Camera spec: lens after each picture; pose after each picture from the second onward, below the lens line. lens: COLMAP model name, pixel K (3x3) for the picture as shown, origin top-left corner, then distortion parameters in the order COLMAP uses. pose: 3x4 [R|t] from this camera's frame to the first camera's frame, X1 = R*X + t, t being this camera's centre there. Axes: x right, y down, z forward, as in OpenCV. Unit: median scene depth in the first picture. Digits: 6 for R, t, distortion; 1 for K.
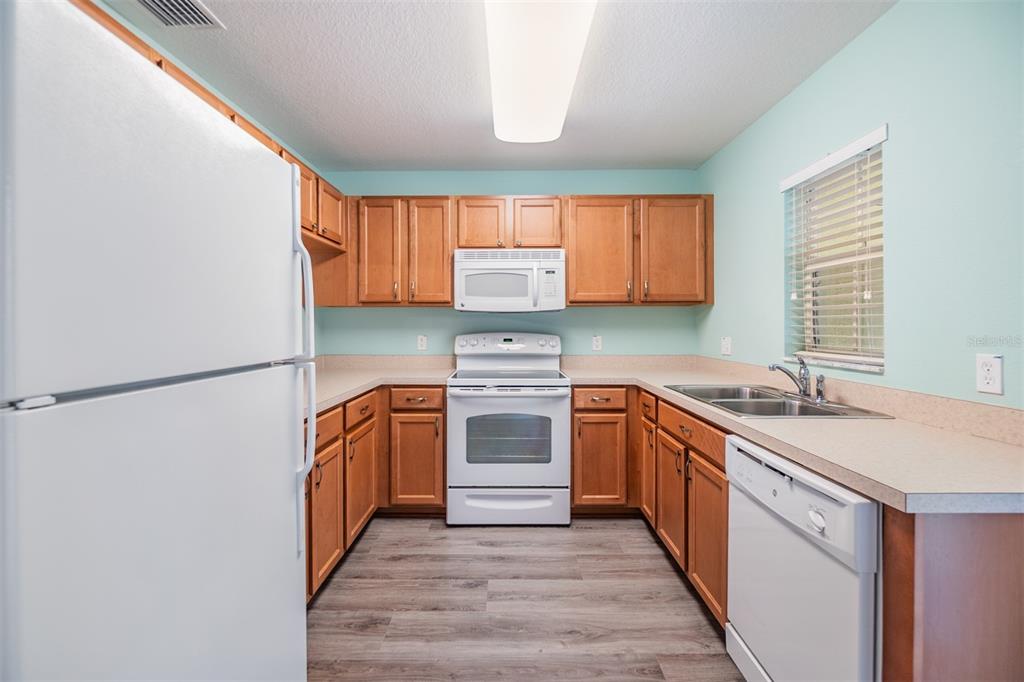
lens RADIAL K [[446.6, 0, 505.7], [0, 446.6, 330.6], [0, 0, 1]] dist [-0.002656, 0.000002]
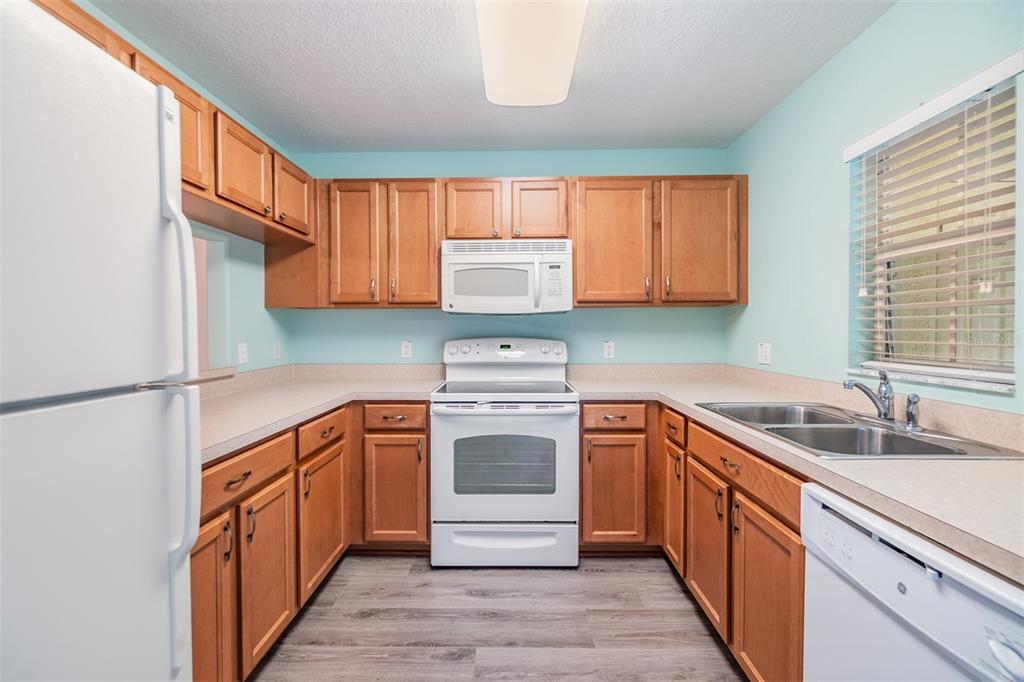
lens RADIAL K [[460.7, 0, 487.6], [0, 460.7, 339.1], [0, 0, 1]] dist [-0.001947, 0.000076]
pose [[0.998906, -0.001057, -0.046749, 0.014213], [0.001487, 0.999957, 0.009170, -0.001700], [0.046737, -0.009230, 0.998865, 0.125949]]
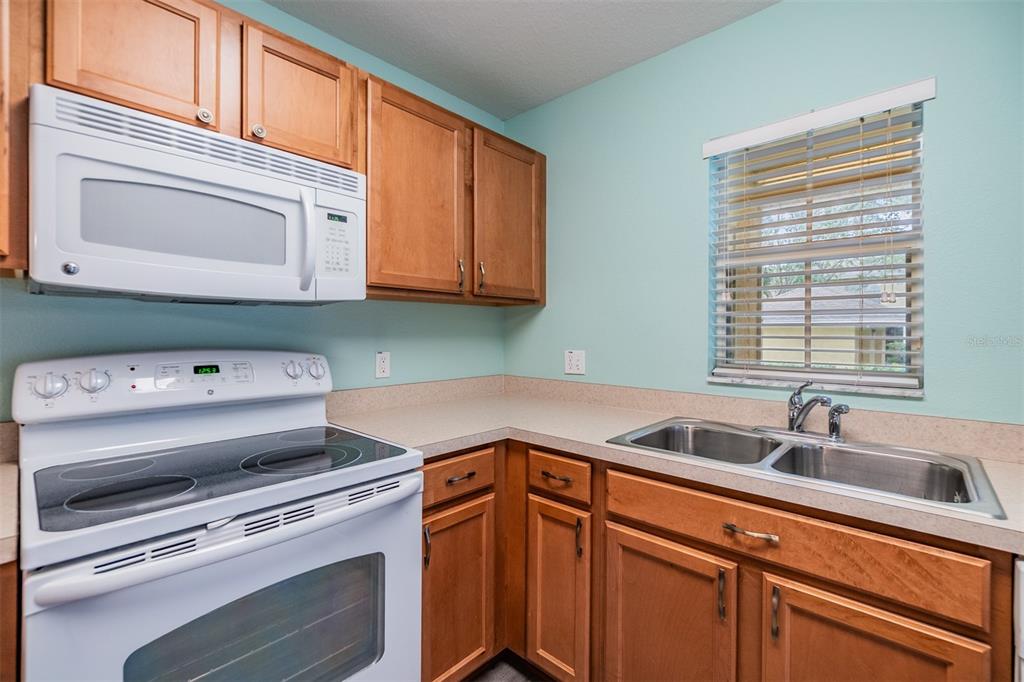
lens RADIAL K [[492.2, 0, 594.2], [0, 492.2, 334.0], [0, 0, 1]] dist [-0.005083, -0.001198]
pose [[0.672777, 0.001789, 0.739843, -0.103722], [0.004045, 0.999973, -0.006097, -0.008067], [-0.739834, 0.007094, 0.672752, 0.506648]]
